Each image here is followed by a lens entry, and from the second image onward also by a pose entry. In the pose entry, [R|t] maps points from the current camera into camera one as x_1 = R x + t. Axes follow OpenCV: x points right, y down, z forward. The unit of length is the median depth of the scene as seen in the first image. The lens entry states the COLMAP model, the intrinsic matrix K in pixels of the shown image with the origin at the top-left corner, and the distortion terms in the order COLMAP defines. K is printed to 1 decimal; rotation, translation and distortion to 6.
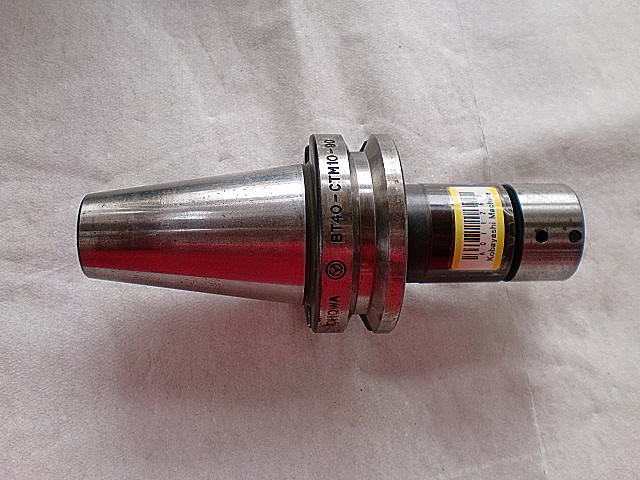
lens RADIAL K [[657.2, 0, 326.0], [0, 657.2, 243.3], [0, 0, 1]] dist [-0.041656, 0.000000]
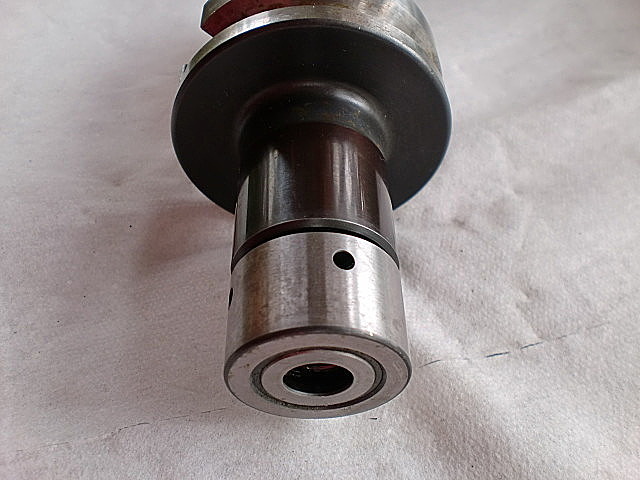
lens RADIAL K [[657.2, 0, 317.0], [0, 657.2, 238.7], [0, 0, 1]] dist [-0.041656, 0.000000]
pose [[0.120927, 0.688160, -0.715410, 0.614088], [-0.935037, 0.320943, 0.150668, -0.083417], [0.333290, 0.650716, 0.682266, 0.547241]]
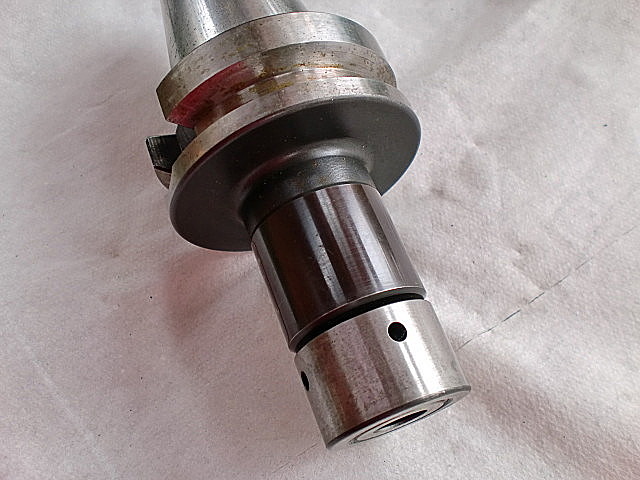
lens RADIAL K [[657.2, 0, 317.8], [0, 657.2, 237.4], [0, 0, 1]] dist [-0.041656, 0.000000]
pose [[0.437015, 0.759926, -0.481176, 0.459528], [-0.810052, 0.565041, 0.156668, -0.102811], [0.390940, 0.321311, 0.862511, 0.356526]]
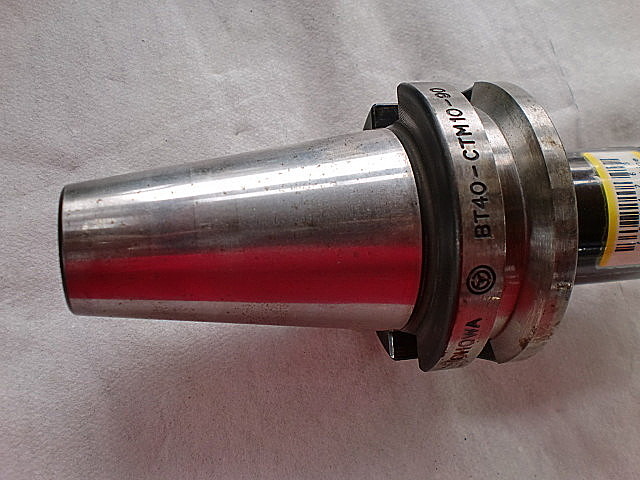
lens RADIAL K [[657.2, 0, 321.9], [0, 657.2, 242.3], [0, 0, 1]] dist [-0.041656, 0.000000]
pose [[0.989374, -0.057262, 0.133642, -0.182028], [0.056197, 0.998351, 0.011736, -0.011033], [-0.134093, -0.004101, 0.990960, 0.295226]]
